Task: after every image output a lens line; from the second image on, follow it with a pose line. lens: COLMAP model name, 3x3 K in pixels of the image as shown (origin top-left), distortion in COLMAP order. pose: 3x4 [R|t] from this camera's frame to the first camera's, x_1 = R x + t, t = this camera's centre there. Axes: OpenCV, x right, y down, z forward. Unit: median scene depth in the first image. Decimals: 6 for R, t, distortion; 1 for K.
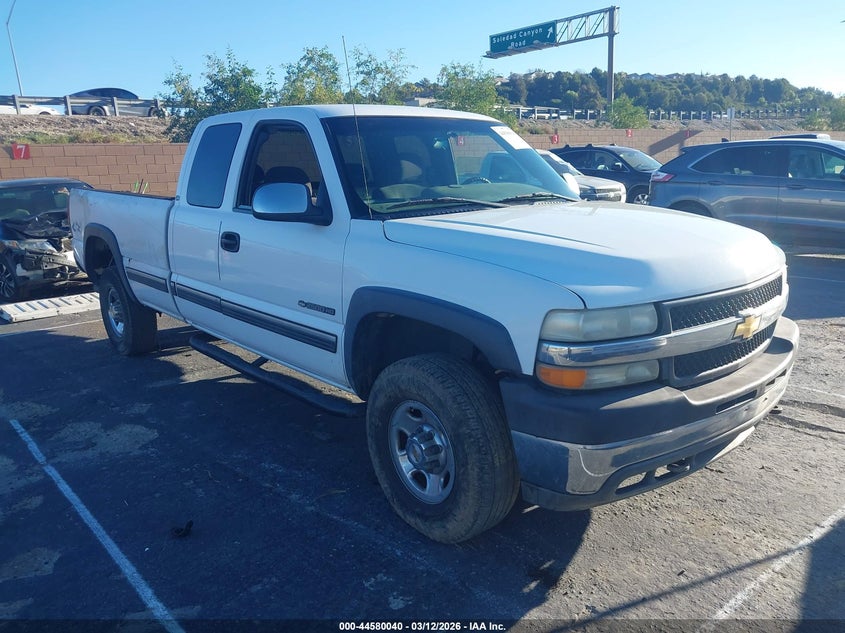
lens RADIAL K [[680.1, 0, 422.5], [0, 680.1, 316.5], [0, 0, 1]] dist [0.005421, 0.003893]
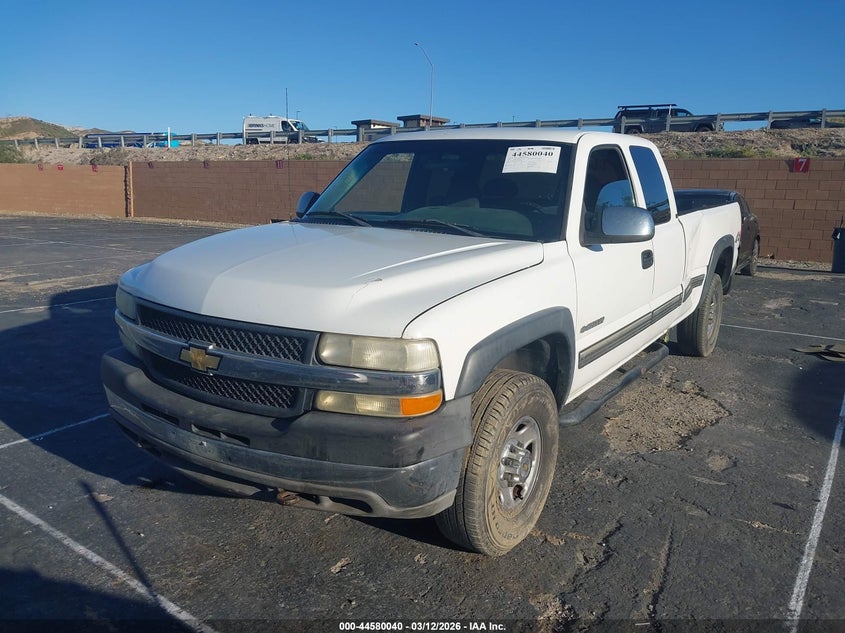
lens RADIAL K [[680.1, 0, 422.5], [0, 680.1, 316.5], [0, 0, 1]] dist [0.005421, 0.003893]
pose [[0.262331, 0.259398, -0.929459, 1.033341], [-0.271557, 0.944111, 0.186843, -0.226735], [0.925980, 0.203387, 0.318112, 0.690026]]
